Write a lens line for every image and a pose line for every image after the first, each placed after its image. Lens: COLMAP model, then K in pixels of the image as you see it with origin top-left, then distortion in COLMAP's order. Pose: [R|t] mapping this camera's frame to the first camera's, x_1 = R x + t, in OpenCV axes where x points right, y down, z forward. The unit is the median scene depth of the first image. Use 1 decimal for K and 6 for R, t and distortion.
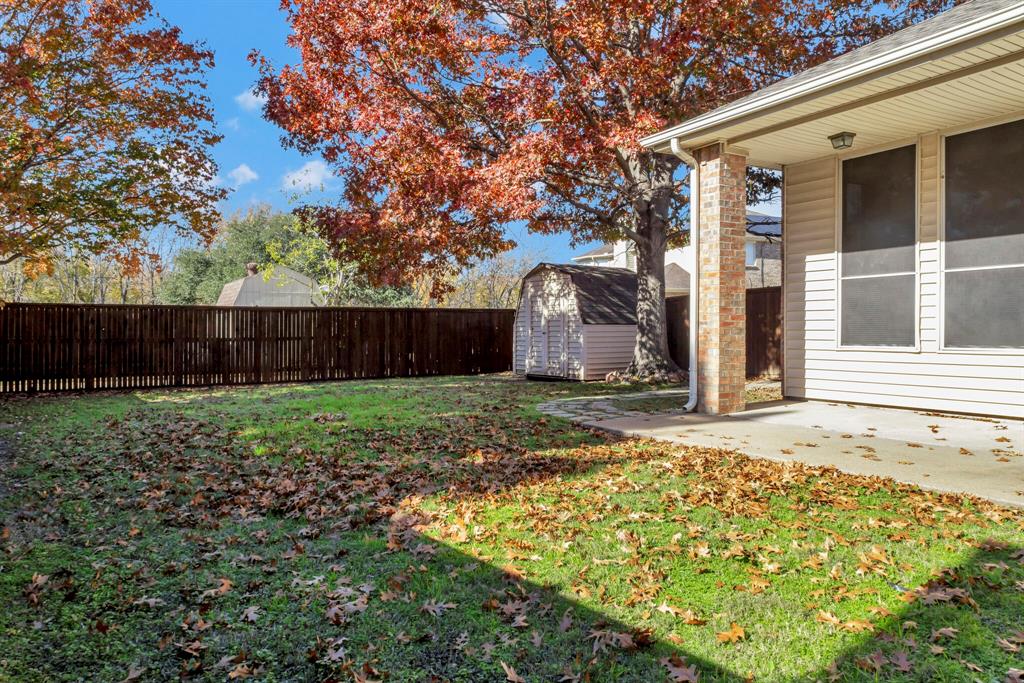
lens RADIAL K [[716.9, 0, 526.6], [0, 716.9, 328.7], [0, 0, 1]] dist [0.008651, 0.003405]
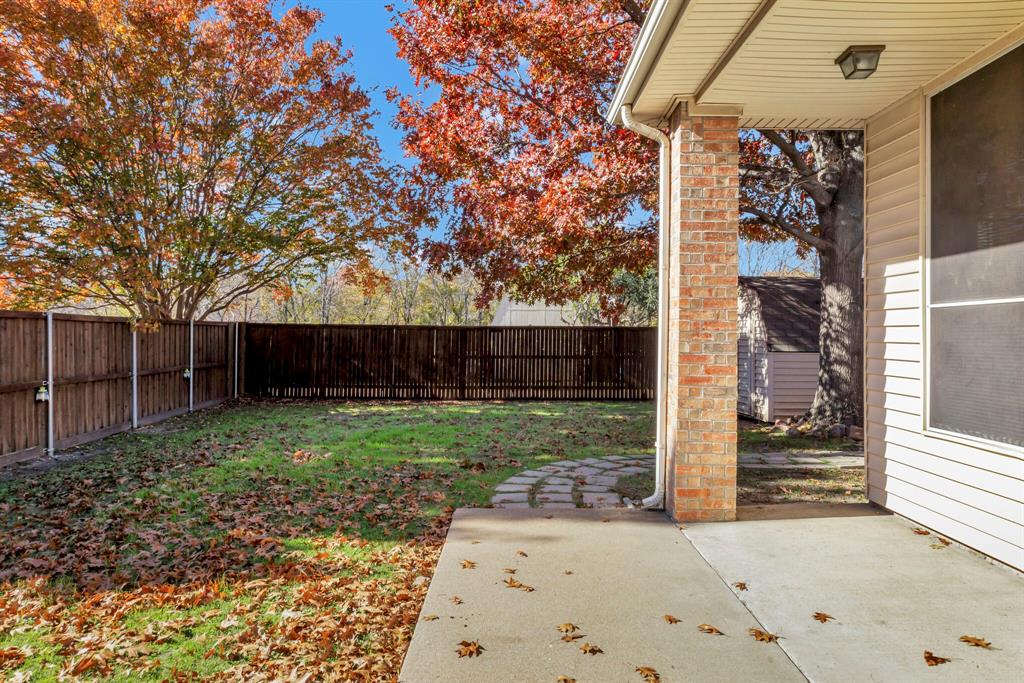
lens RADIAL K [[686.1, 0, 513.1], [0, 686.1, 310.8], [0, 0, 1]] dist [0.001749, 0.000277]
pose [[0.854238, -0.007494, -0.519828, 0.440446], [-0.010498, 0.999444, -0.031661, -0.045747], [0.519776, 0.032504, 0.853684, 0.376299]]
